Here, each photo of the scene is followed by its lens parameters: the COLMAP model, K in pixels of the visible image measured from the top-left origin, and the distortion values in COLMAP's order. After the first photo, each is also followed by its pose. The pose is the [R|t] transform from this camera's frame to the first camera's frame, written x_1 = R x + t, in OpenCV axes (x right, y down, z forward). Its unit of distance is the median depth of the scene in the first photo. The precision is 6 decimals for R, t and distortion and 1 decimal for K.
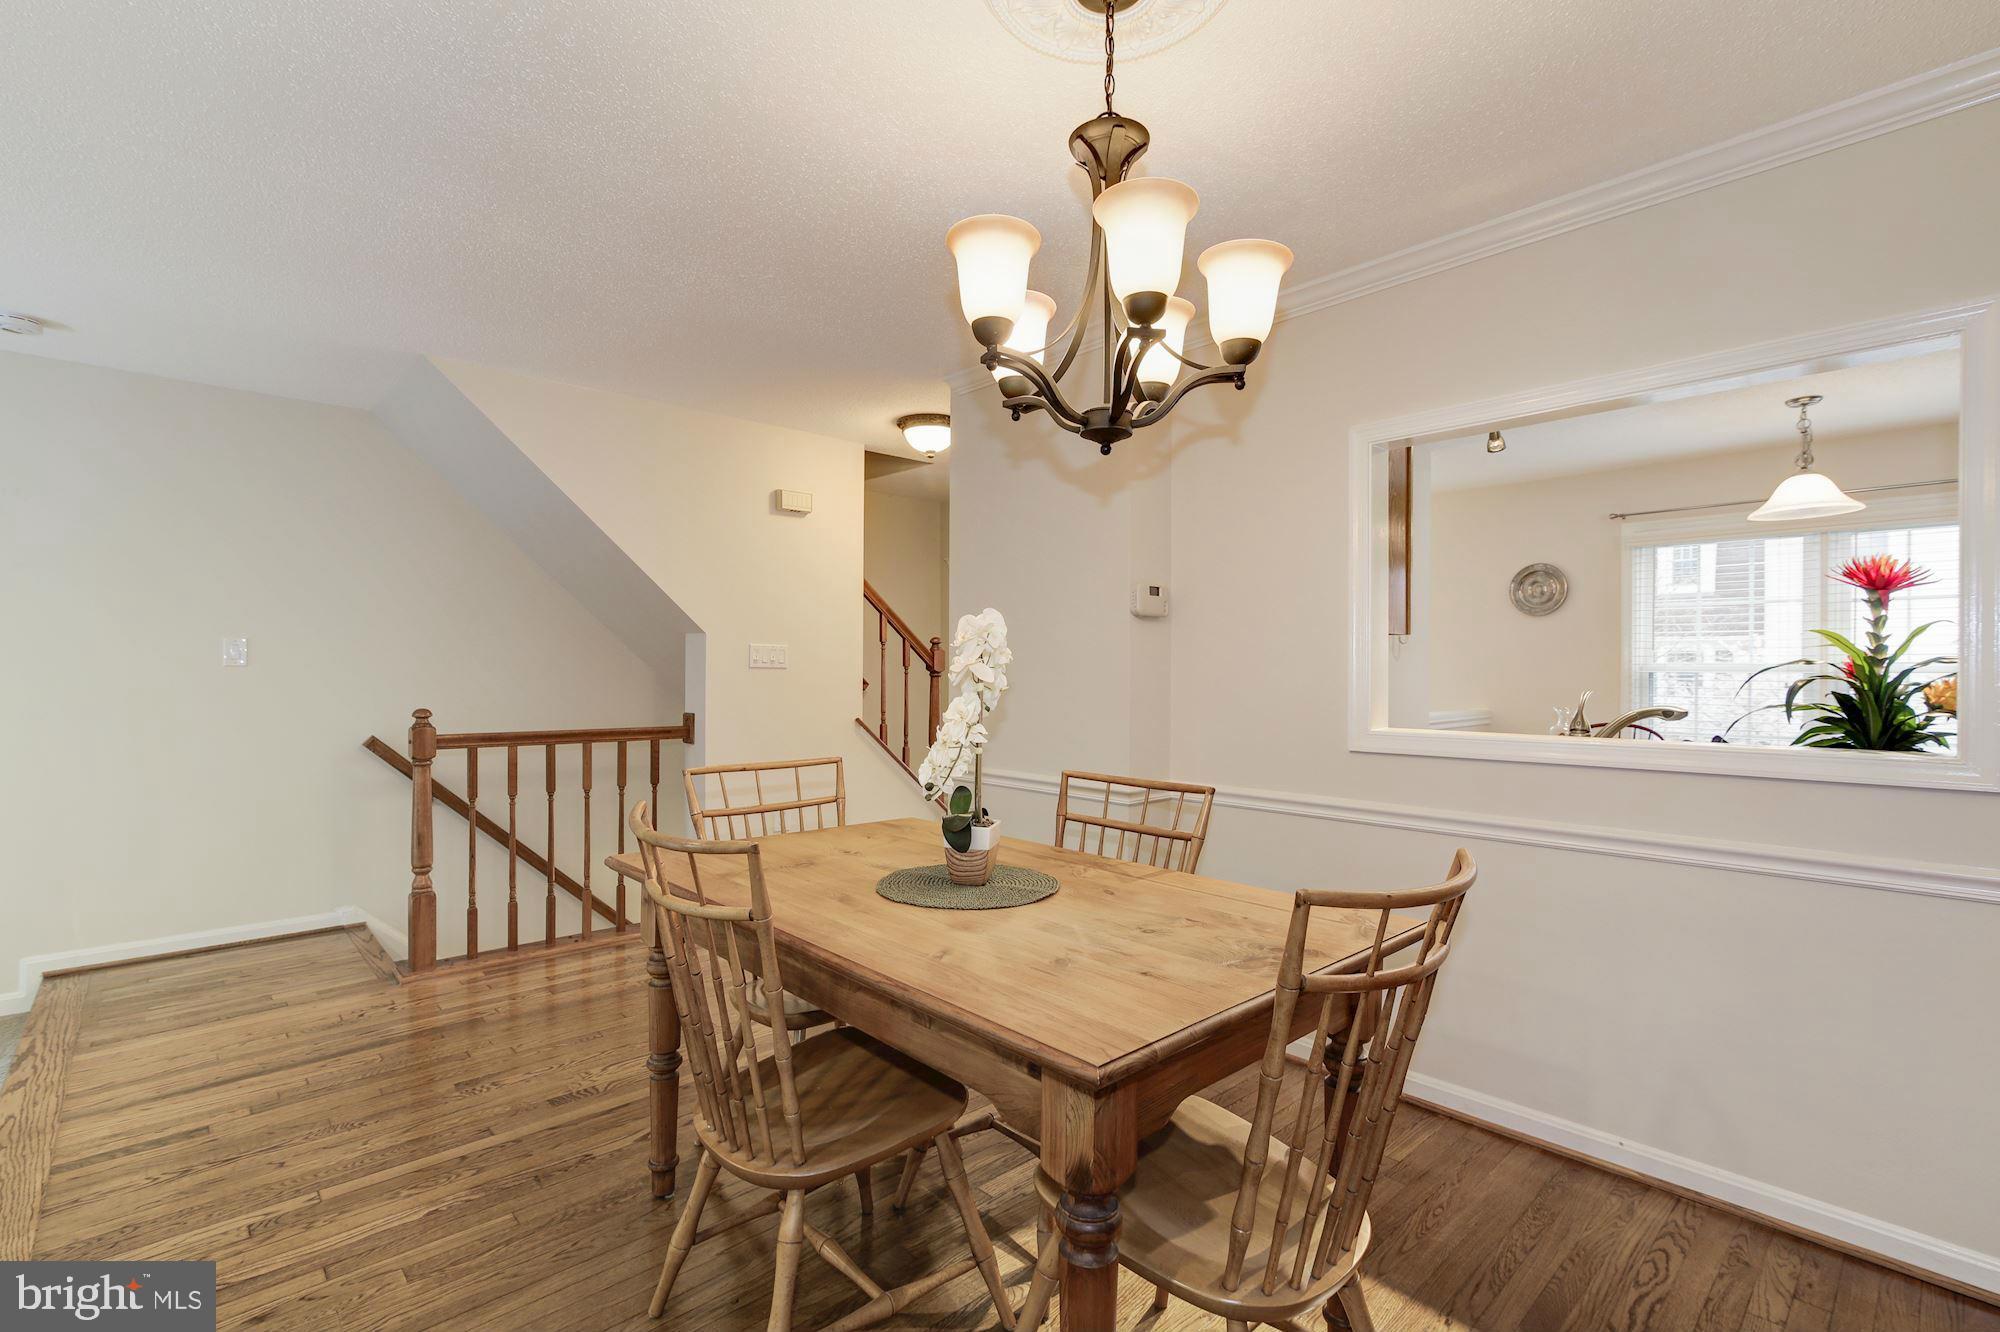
lens RADIAL K [[931.4, 0, 1000.1], [0, 931.4, 664.5], [0, 0, 1]] dist [-0.012005, -0.000574]
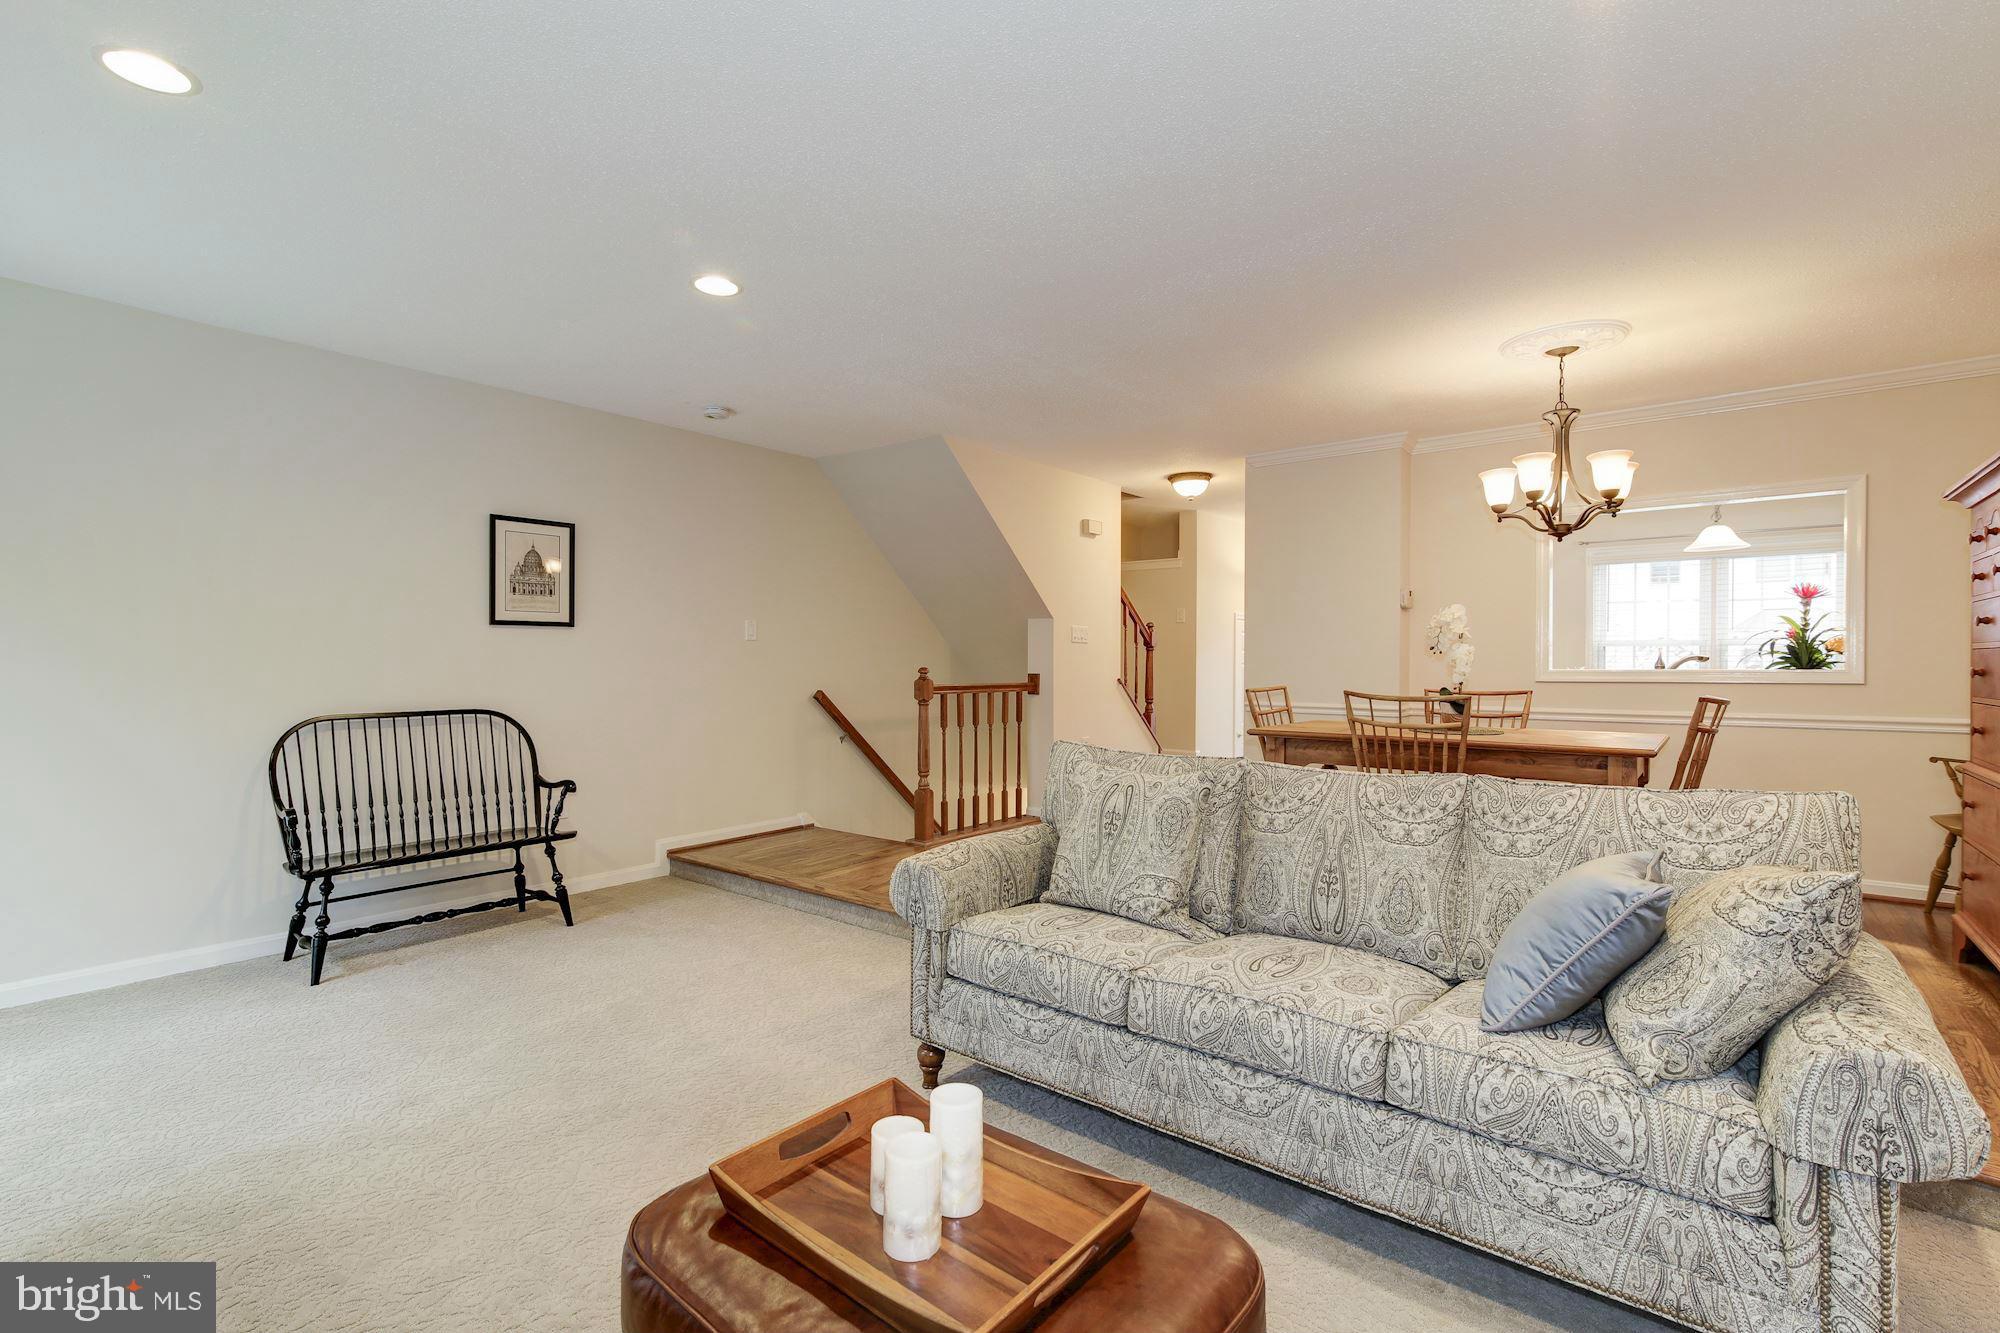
lens RADIAL K [[931.4, 0, 992.0], [0, 931.4, 656.6], [0, 0, 1]] dist [-0.012005, -0.000574]
pose [[0.989934, -0.002702, 0.141501, -1.215485], [0.002611, 0.999996, 0.000832, 0.049698], [-0.141503, -0.000454, 0.989938, -0.859163]]
